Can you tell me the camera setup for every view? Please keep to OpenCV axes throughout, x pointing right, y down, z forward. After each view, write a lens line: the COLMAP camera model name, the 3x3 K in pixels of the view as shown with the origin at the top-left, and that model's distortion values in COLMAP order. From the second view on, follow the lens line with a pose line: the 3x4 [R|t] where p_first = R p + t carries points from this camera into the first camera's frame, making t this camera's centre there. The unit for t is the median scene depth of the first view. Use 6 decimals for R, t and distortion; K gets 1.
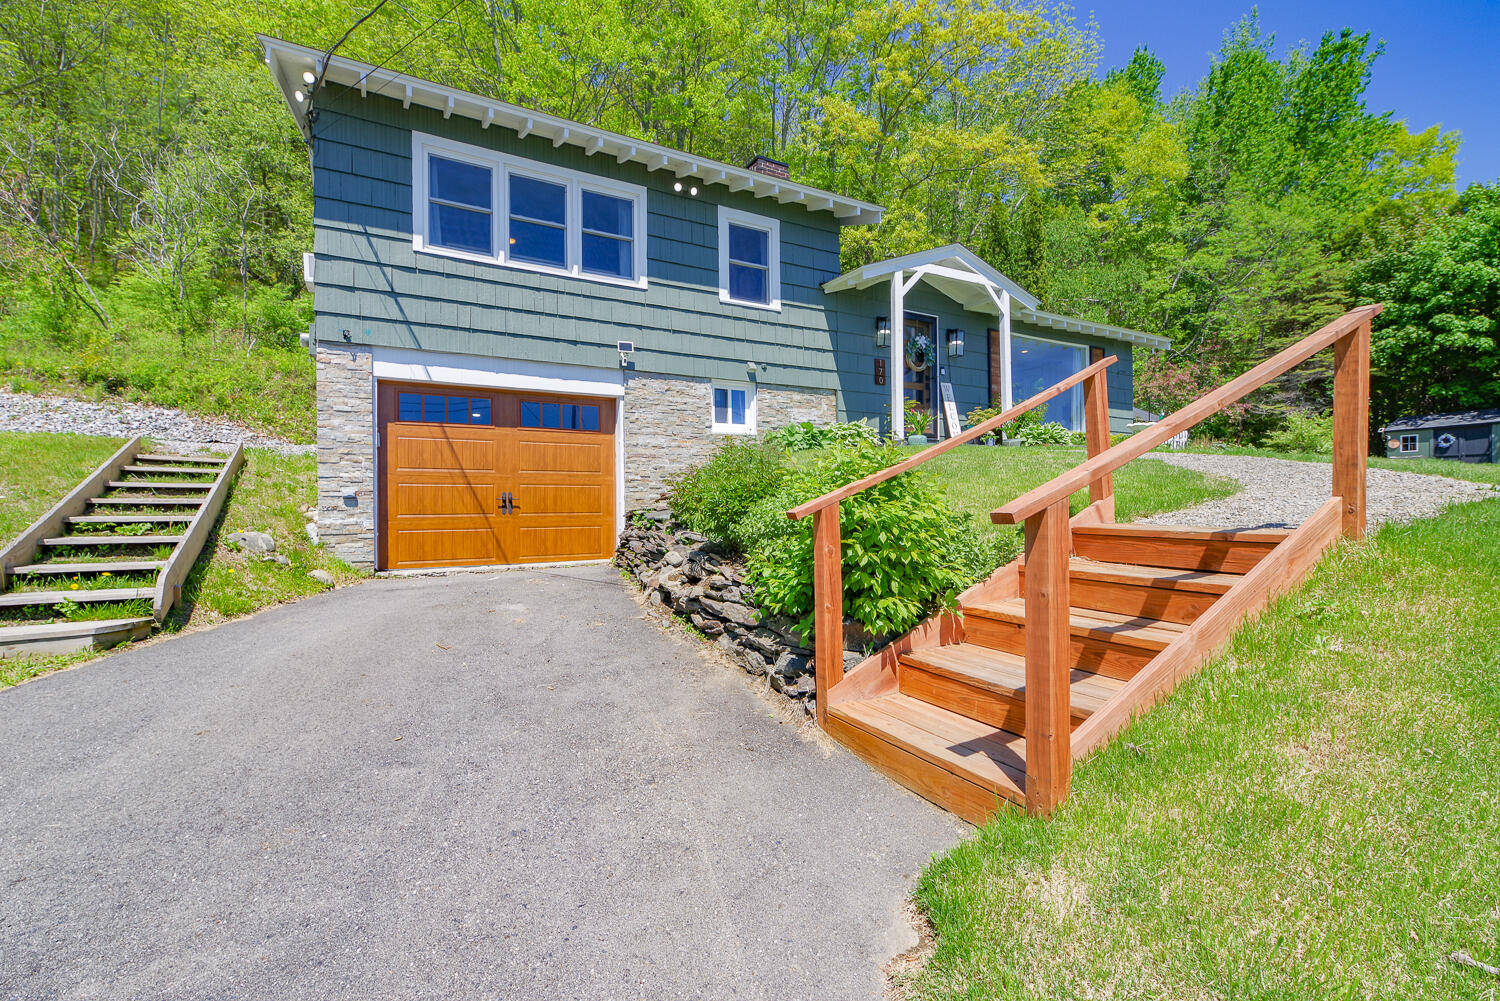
lens RADIAL K [[653.7, 0, 748.4], [0, 653.7, 503.6], [0, 0, 1]] dist [-0.001906, -0.000272]
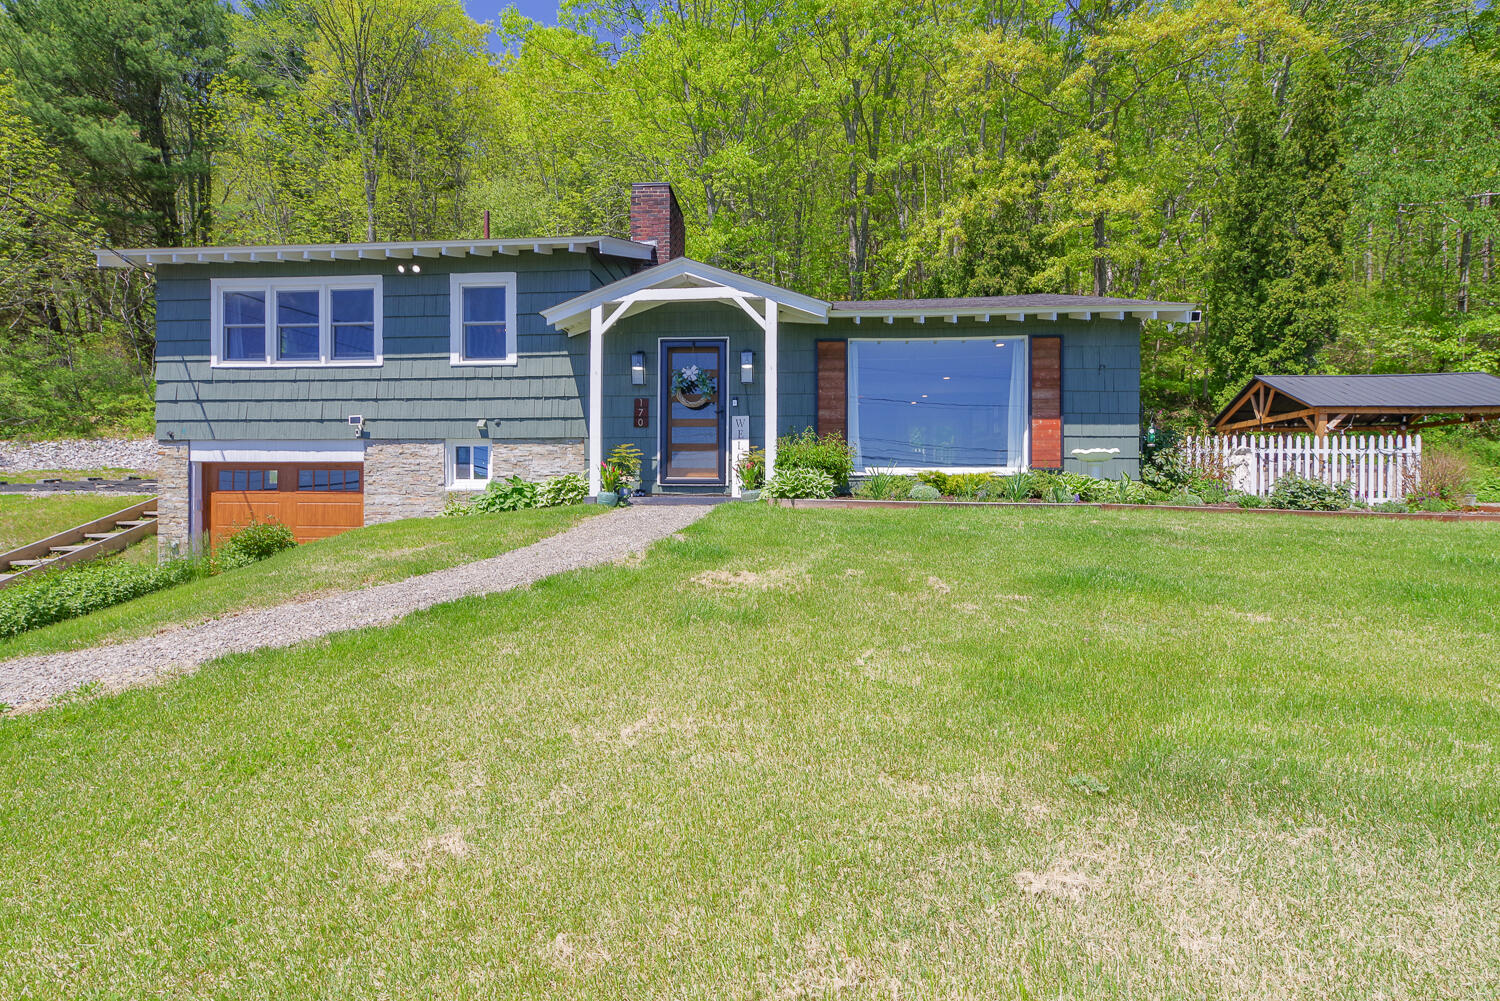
lens RADIAL K [[653.7, 0, 747.9], [0, 653.7, 493.1], [0, 0, 1]] dist [-0.001906, -0.000272]
pose [[0.833091, 0.010037, -0.553045, 0.983052], [-0.007329, 0.999948, 0.007108, -0.119283], [0.553087, -0.001868, 0.833121, 0.404790]]
